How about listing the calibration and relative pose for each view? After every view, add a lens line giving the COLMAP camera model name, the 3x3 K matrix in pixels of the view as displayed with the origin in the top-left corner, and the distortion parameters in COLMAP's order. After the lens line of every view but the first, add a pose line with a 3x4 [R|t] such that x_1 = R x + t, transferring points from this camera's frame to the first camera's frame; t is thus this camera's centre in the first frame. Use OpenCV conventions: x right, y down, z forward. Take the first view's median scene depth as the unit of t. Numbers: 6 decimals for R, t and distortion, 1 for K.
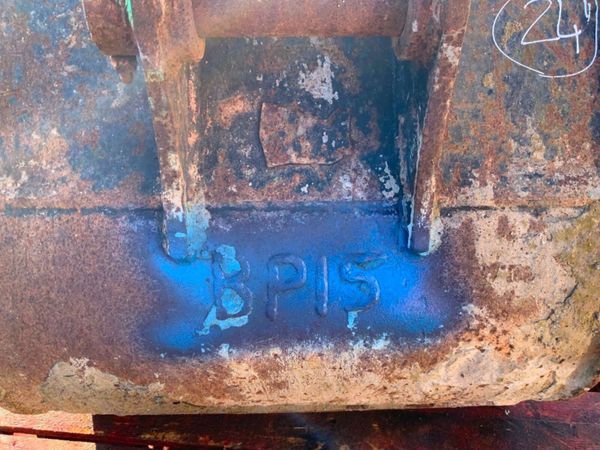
lens RADIAL K [[487.3, 0, 300.0], [0, 487.3, 225.0], [0, 0, 1]] dist [0.096561, -0.188473]
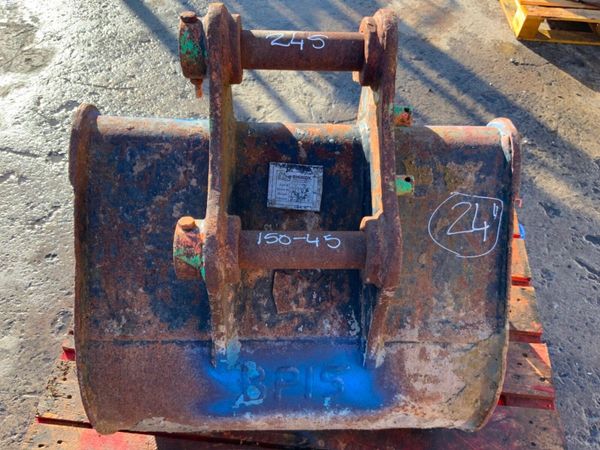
lens RADIAL K [[487.3, 0, 300.0], [0, 487.3, 225.0], [0, 0, 1]] dist [0.096561, -0.188473]
pose [[0.999324, 0.030208, 0.020949, -0.035109], [-0.033839, 0.978565, 0.203137, -0.714583], [-0.014364, -0.203709, 0.978926, -0.480755]]
